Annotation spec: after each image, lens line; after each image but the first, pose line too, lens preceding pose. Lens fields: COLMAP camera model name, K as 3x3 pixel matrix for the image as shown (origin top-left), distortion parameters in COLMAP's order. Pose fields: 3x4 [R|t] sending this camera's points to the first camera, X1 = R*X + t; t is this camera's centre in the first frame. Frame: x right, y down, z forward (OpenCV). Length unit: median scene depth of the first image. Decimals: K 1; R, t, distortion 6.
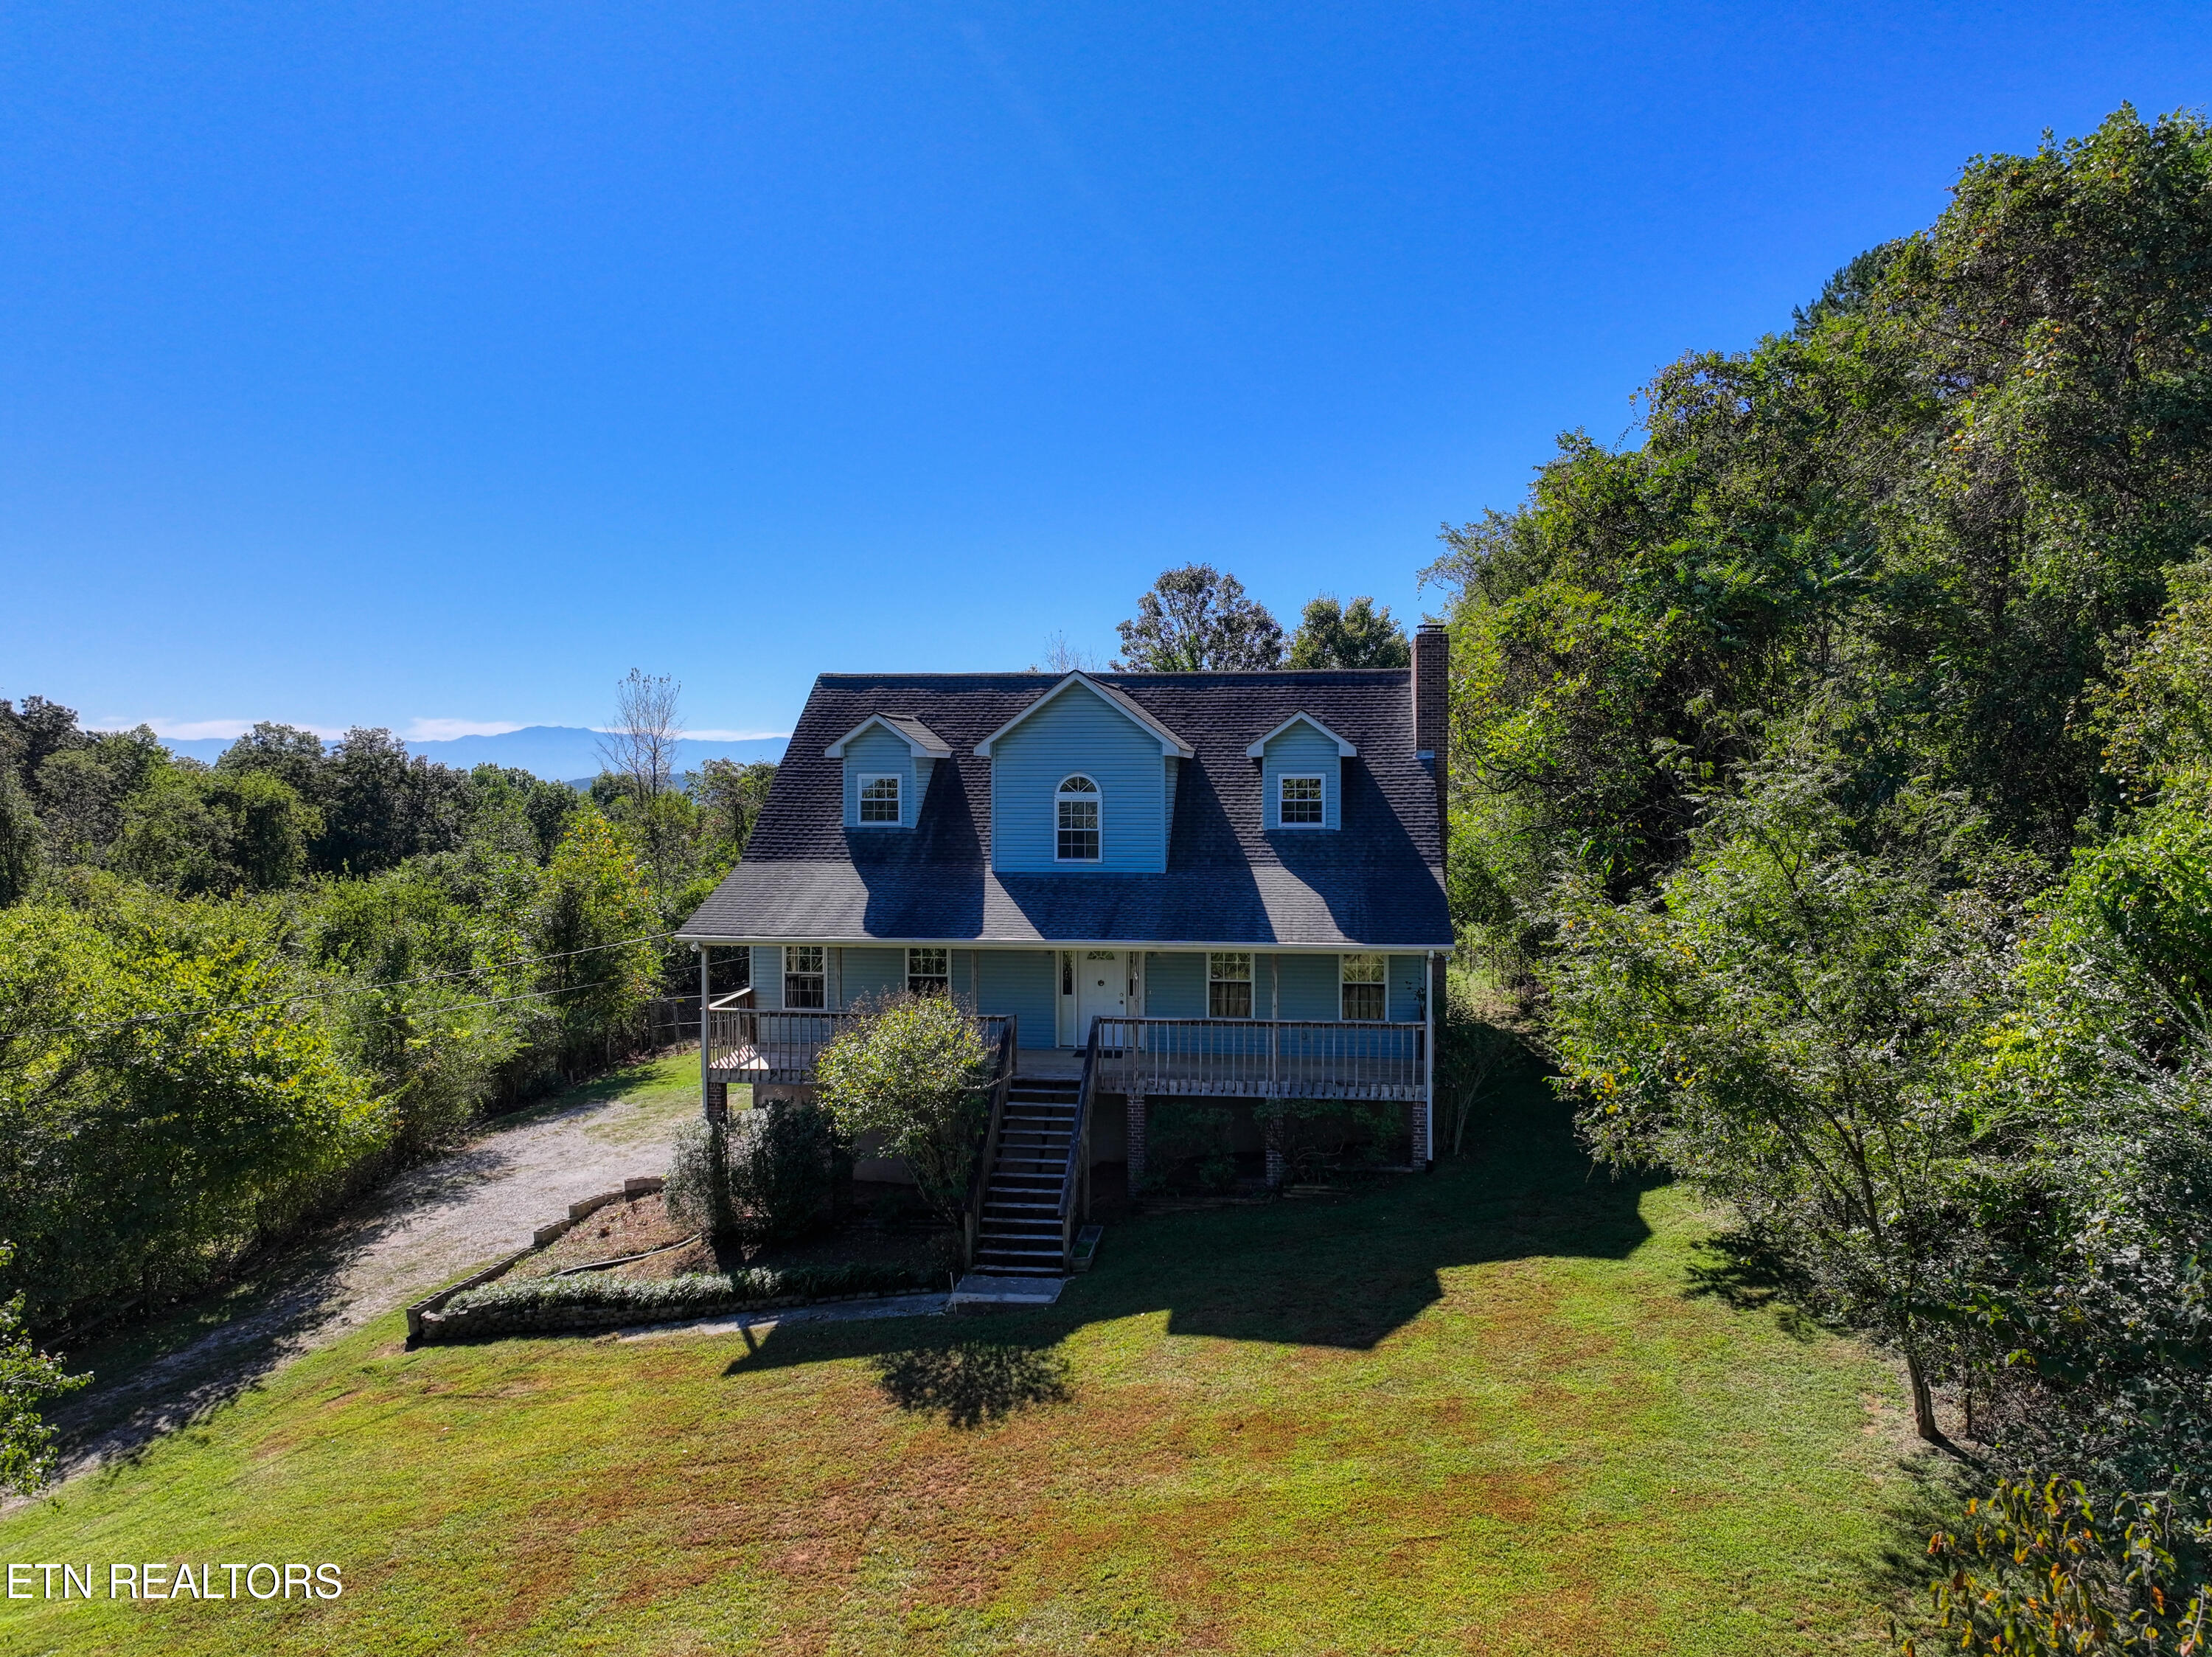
lens RADIAL K [[1560.0, 0, 1106.0], [0, 1560.0, 828.5], [0, 0, 1]] dist [0.005371, 0.004050]
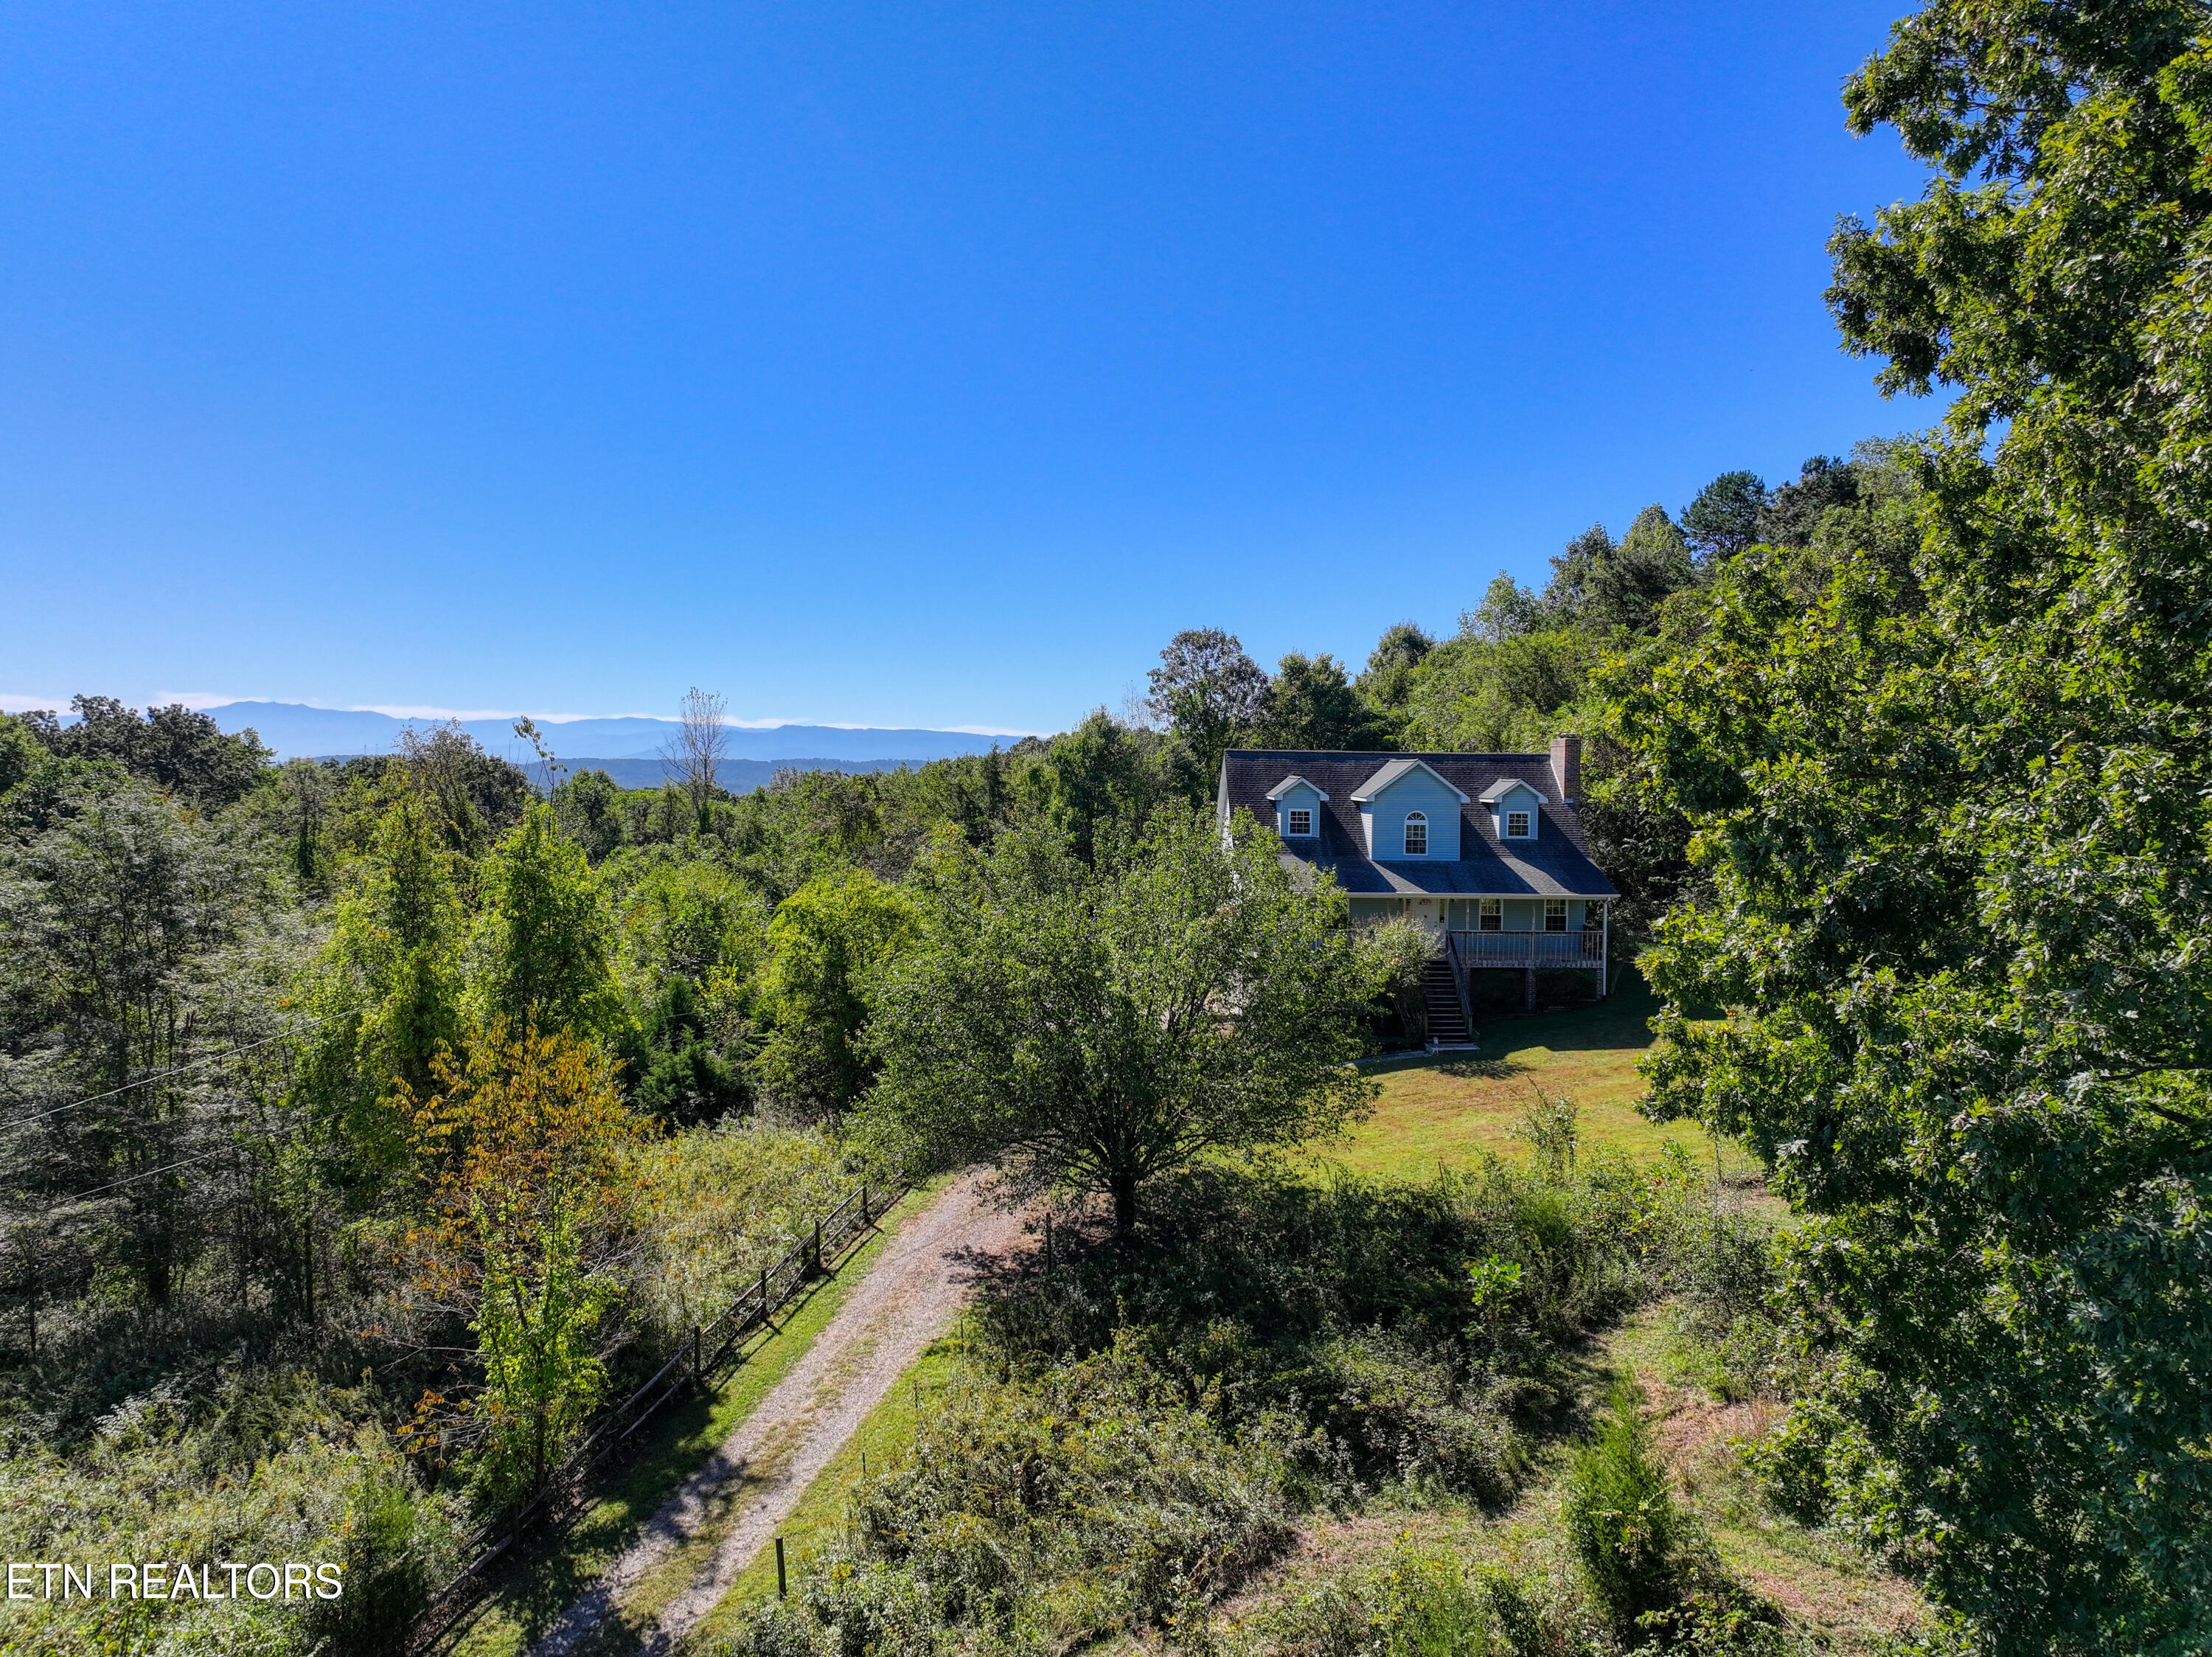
lens RADIAL K [[1563.4, 0, 1106.9], [0, 1563.4, 794.5], [0, 0, 1]] dist [0.000463, -0.000780]
pose [[0.987750, 0.012337, 0.155558, -0.783037], [-0.010110, 0.999835, -0.015099, -0.024039], [-0.155719, 0.013341, 0.987711, -0.984020]]
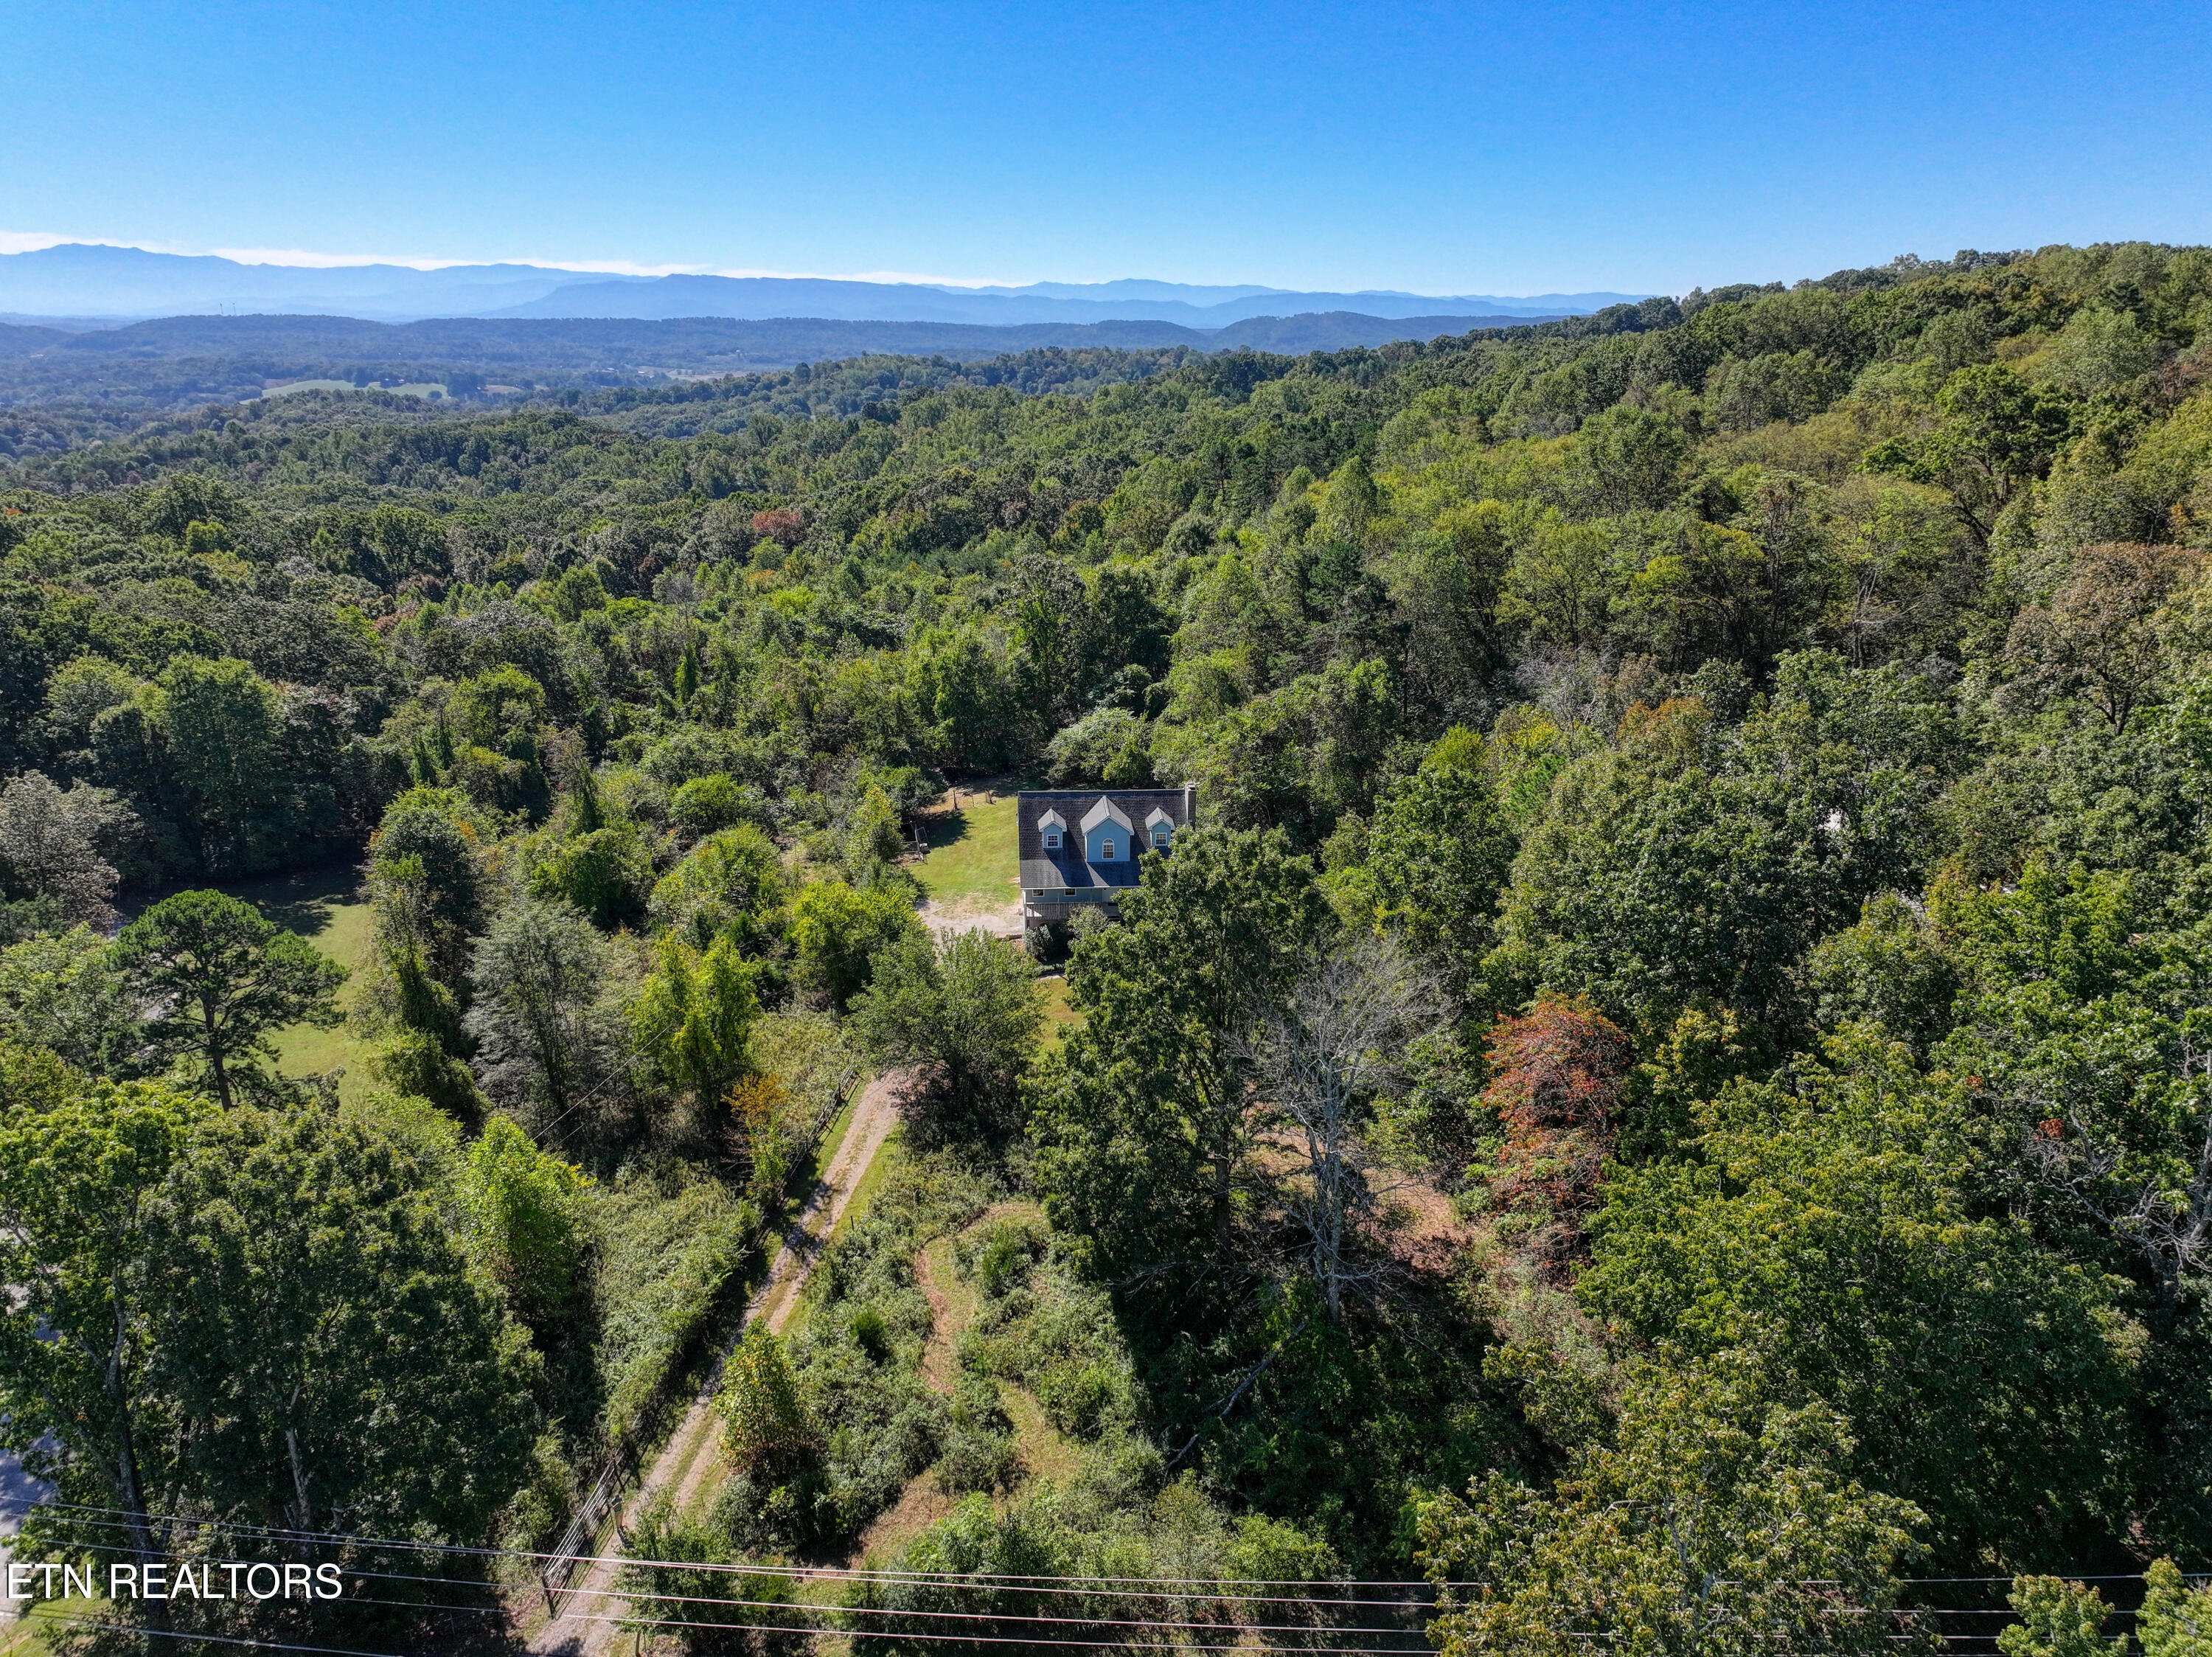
lens RADIAL K [[1550.2, 0, 1112.6], [0, 1550.2, 824.8], [0, 0, 1]] dist [-0.001318, 0.016269]
pose [[0.977087, -0.056920, 0.205086, -0.905482], [-0.003070, 0.959708, 0.280983, -1.306888], [-0.212817, -0.275175, 0.937544, -3.007816]]
